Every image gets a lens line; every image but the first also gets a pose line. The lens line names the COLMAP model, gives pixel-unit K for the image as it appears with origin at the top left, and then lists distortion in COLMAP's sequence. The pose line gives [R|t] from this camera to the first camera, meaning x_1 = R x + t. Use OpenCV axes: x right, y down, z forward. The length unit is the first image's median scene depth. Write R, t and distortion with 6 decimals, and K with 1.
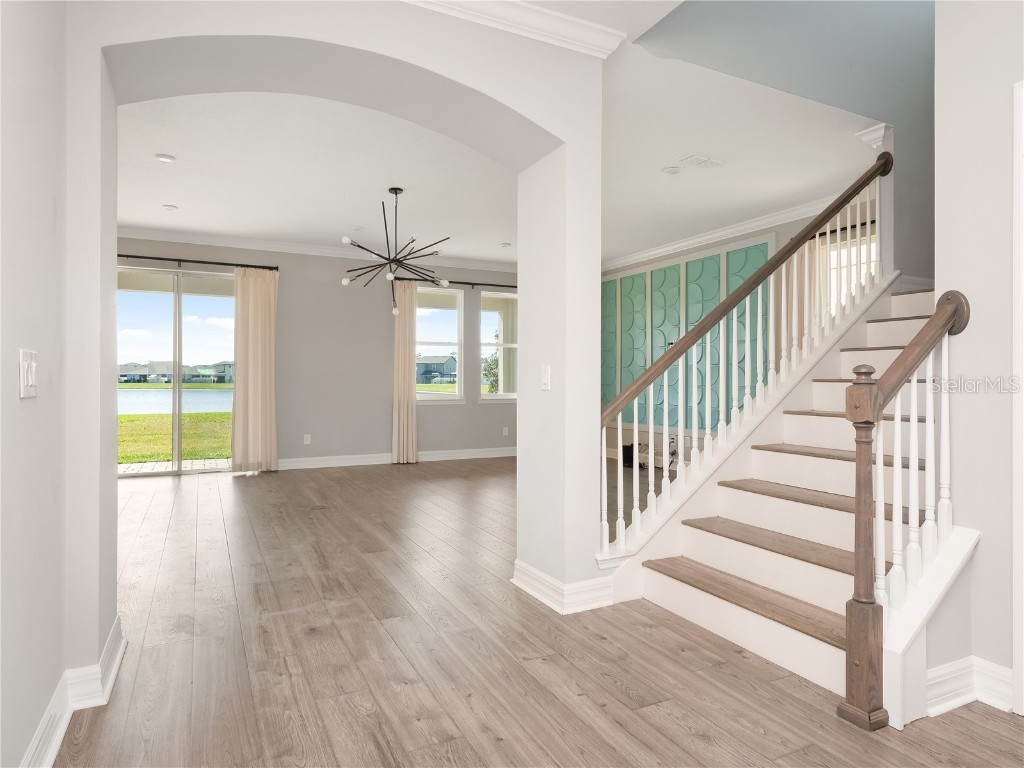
lens RADIAL K [[593.8, 0, 504.1], [0, 593.8, 379.6], [0, 0, 1]] dist [0.004460, 0.000047]
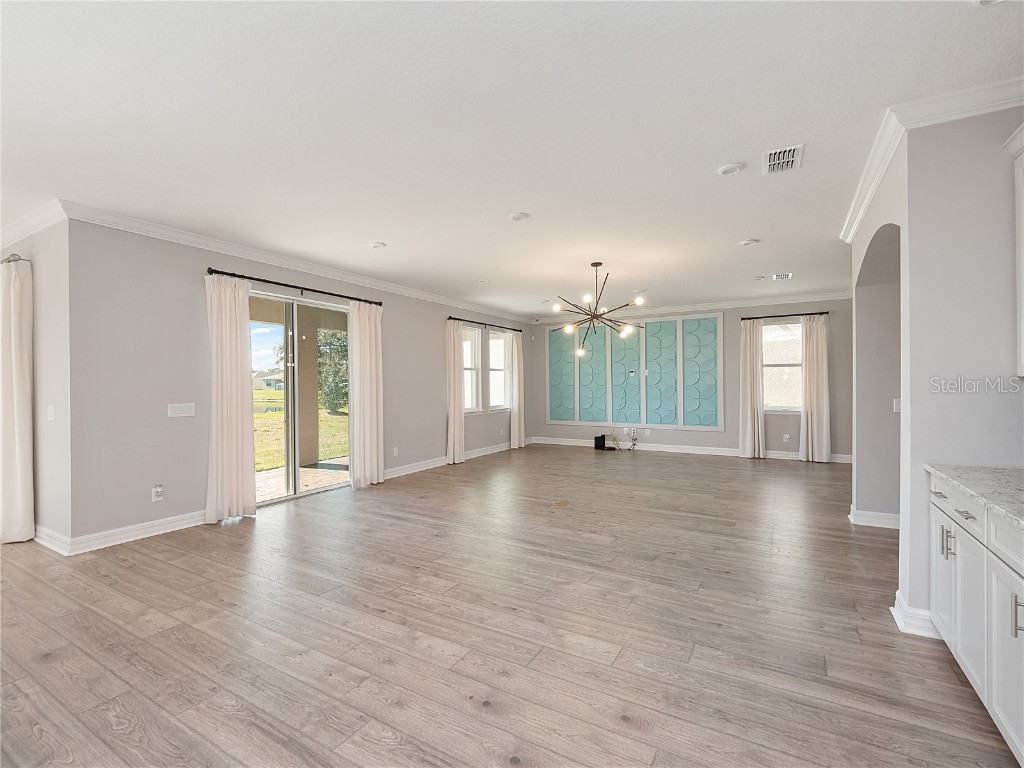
lens RADIAL K [[422.2, 0, 480.6], [0, 422.2, 379.2], [0, 0, 1]] dist [0.000633, -0.000199]
pose [[0.879700, -0.000432, 0.475530, -1.256392], [0.007320, 0.999893, -0.012634, -0.059781], [-0.475474, 0.014595, 0.879609, 0.383316]]
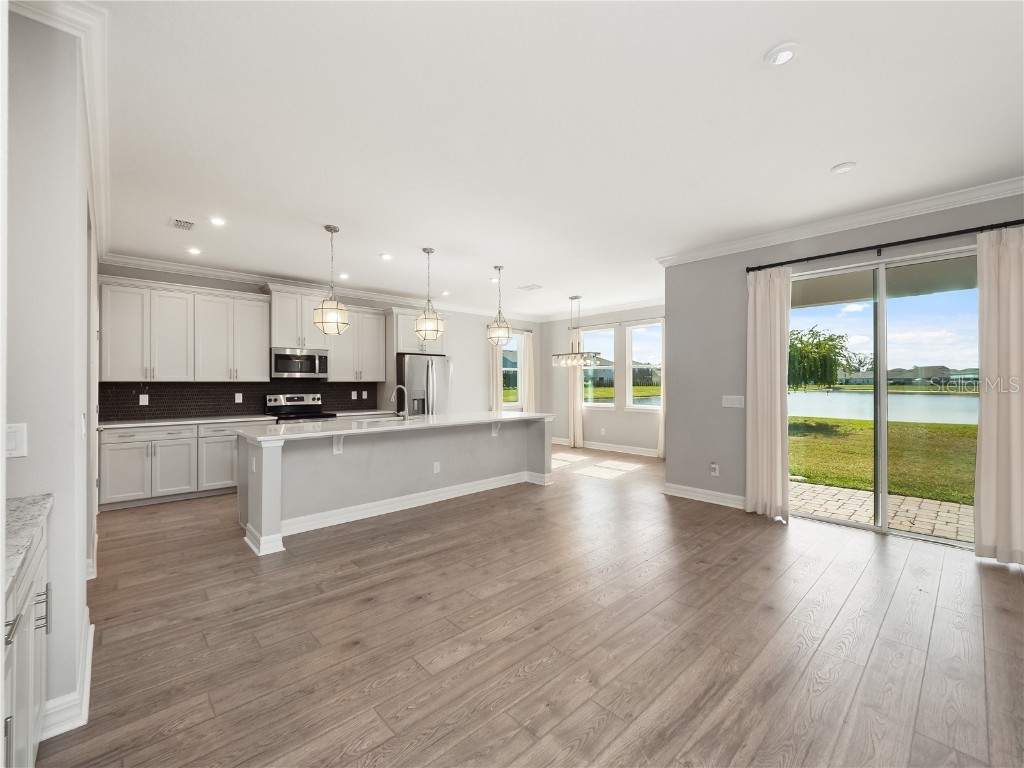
lens RADIAL K [[437.4, 0, 506.7], [0, 437.4, 380.3], [0, 0, 1]] dist [-0.000575, -0.000464]
pose [[0.281437, -0.010884, -0.959518, -0.282526], [0.005241, 0.999938, -0.009805, -0.057276], [0.959565, -0.002270, 0.281477, 0.735882]]
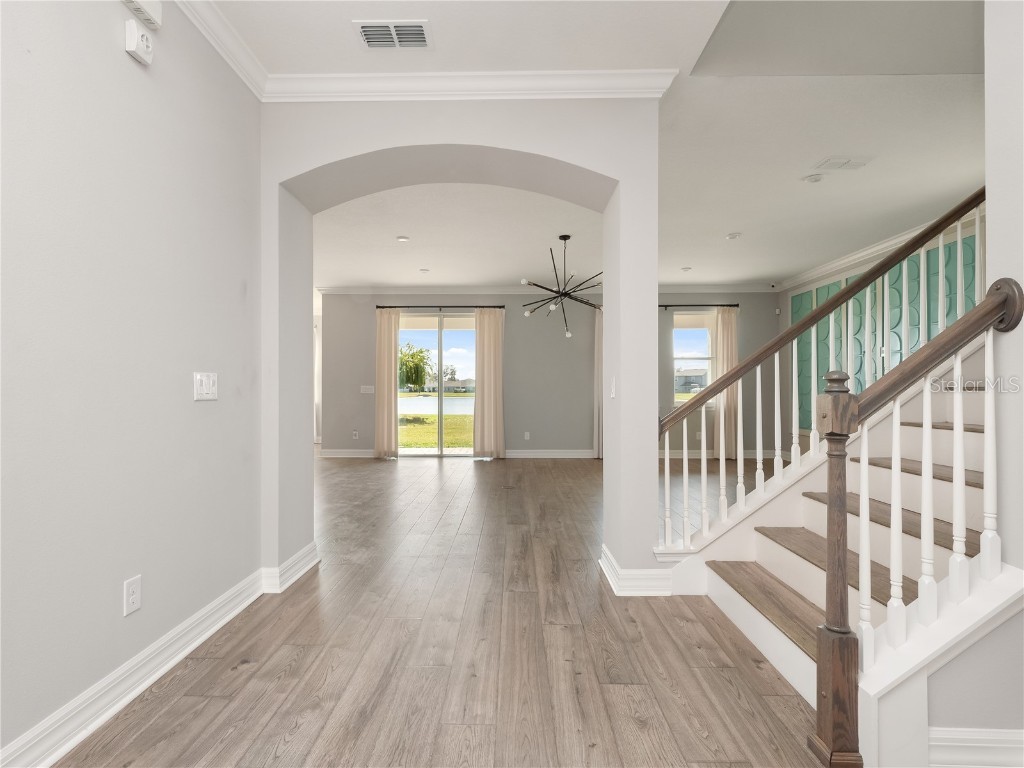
lens RADIAL K [[490.8, 0, 514.0], [0, 490.8, 388.0], [0, 0, 1]] dist [0.000767, 0.000091]
pose [[0.895002, -0.005680, -0.446026, 0.252947], [0.003940, 0.999981, -0.004828, 0.001440], [0.446045, 0.002563, 0.895007, 0.051485]]
